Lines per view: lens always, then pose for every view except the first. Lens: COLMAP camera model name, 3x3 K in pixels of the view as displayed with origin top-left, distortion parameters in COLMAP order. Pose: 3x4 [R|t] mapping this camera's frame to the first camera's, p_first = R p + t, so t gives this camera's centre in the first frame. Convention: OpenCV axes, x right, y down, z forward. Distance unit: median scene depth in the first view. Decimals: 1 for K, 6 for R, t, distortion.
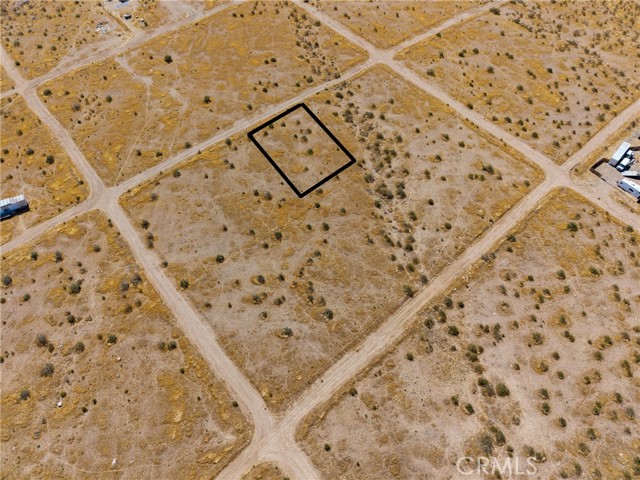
lens RADIAL K [[427.9, 0, 320.0], [0, 427.9, 240.0], [0, 0, 1]] dist [0.024800, -0.021550]
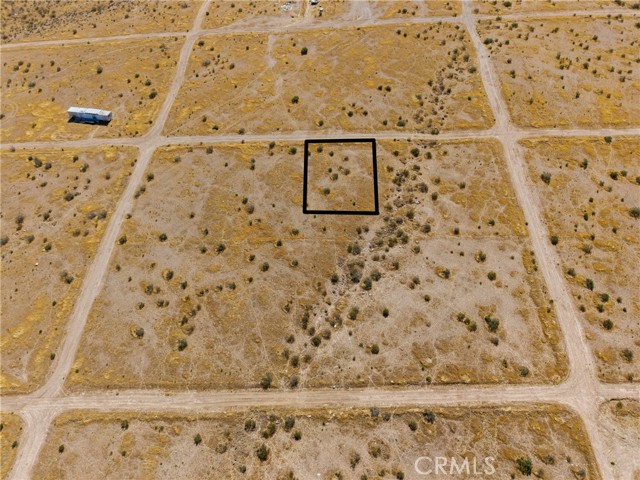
lens RADIAL K [[427.9, 0, 320.0], [0, 427.9, 240.0], [0, 0, 1]] dist [0.024800, -0.021550]
pose [[0.746804, 0.507951, -0.429266, 0.456359], [-0.507474, 0.852432, 0.125820, -0.251568], [0.429830, 0.123878, 0.894371, 0.218584]]
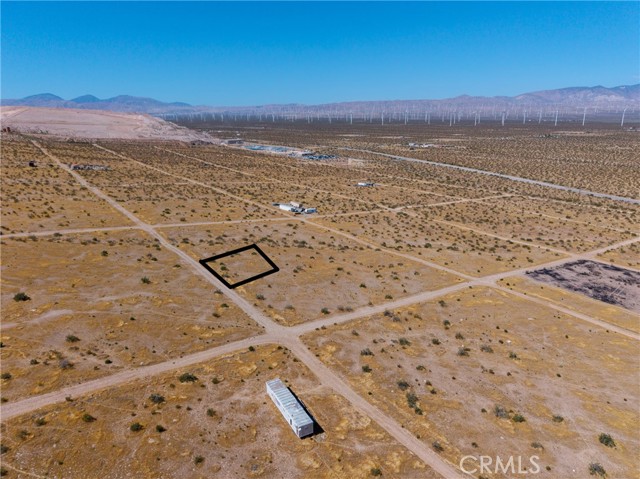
lens RADIAL K [[434.3, 0, 320.0], [0, 434.3, 239.5], [0, 0, 1]] dist [0.033240, -0.034624]
pose [[0.061699, -0.272152, 0.960274, -1.304638], [0.766850, 0.628745, 0.128922, -0.276279], [-0.638854, 0.728432, 0.247492, 0.616321]]
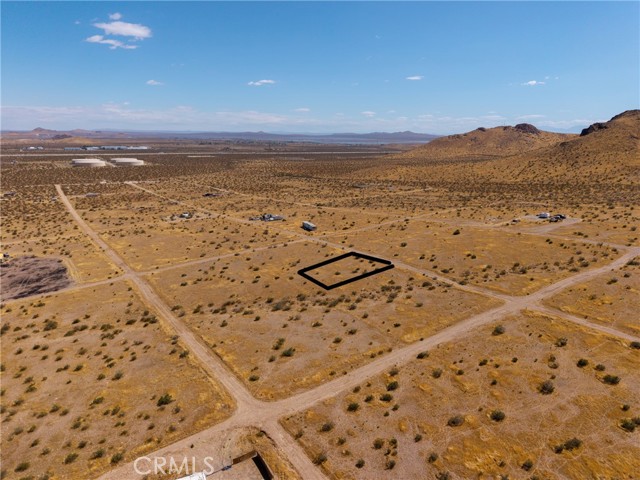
lens RADIAL K [[434.3, 0, 320.0], [0, 434.3, 240.0], [0, 0, 1]] dist [0.033240, -0.034624]
pose [[-0.140755, 0.233412, -0.962137, 1.195259], [-0.761458, 0.595572, 0.255881, -0.579439], [0.632747, 0.768644, 0.093904, 0.886188]]
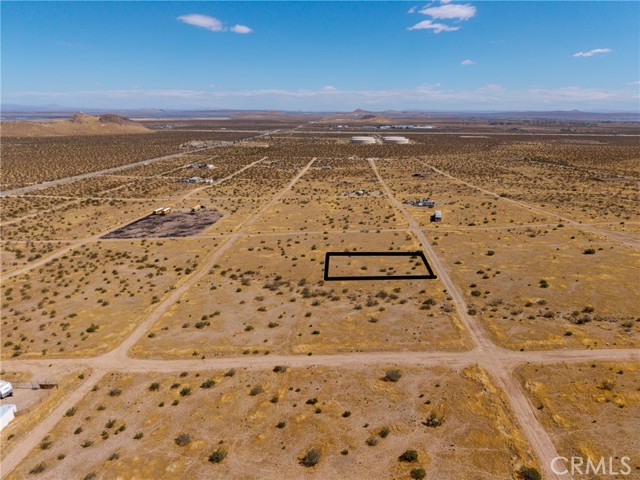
lens RADIAL K [[427.9, 0, 320.0], [0, 427.9, 240.0], [0, 0, 1]] dist [0.024800, -0.021550]
pose [[-0.712626, 0.198971, -0.672736, 0.815326], [-0.537739, 0.460941, 0.705953, -1.010720], [0.450556, 0.864837, -0.221485, 1.251282]]
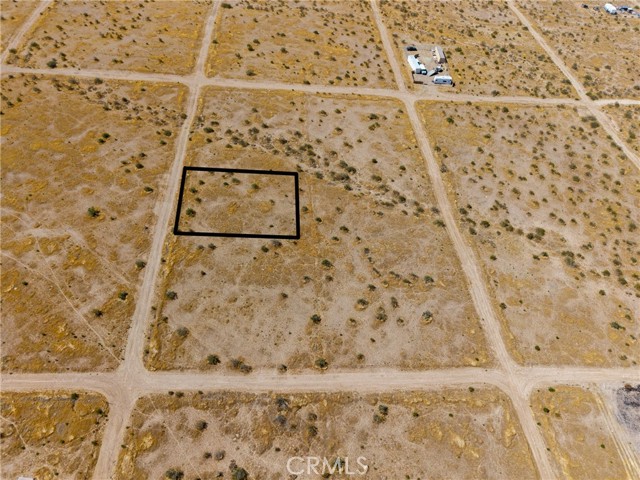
lens RADIAL K [[427.9, 0, 320.0], [0, 427.9, 240.0], [0, 0, 1]] dist [0.024800, -0.021550]
pose [[0.606362, -0.596903, 0.525388, -0.556124], [0.602487, 0.776067, 0.186361, -0.229491], [-0.518975, 0.203537, 0.830203, 0.193822]]
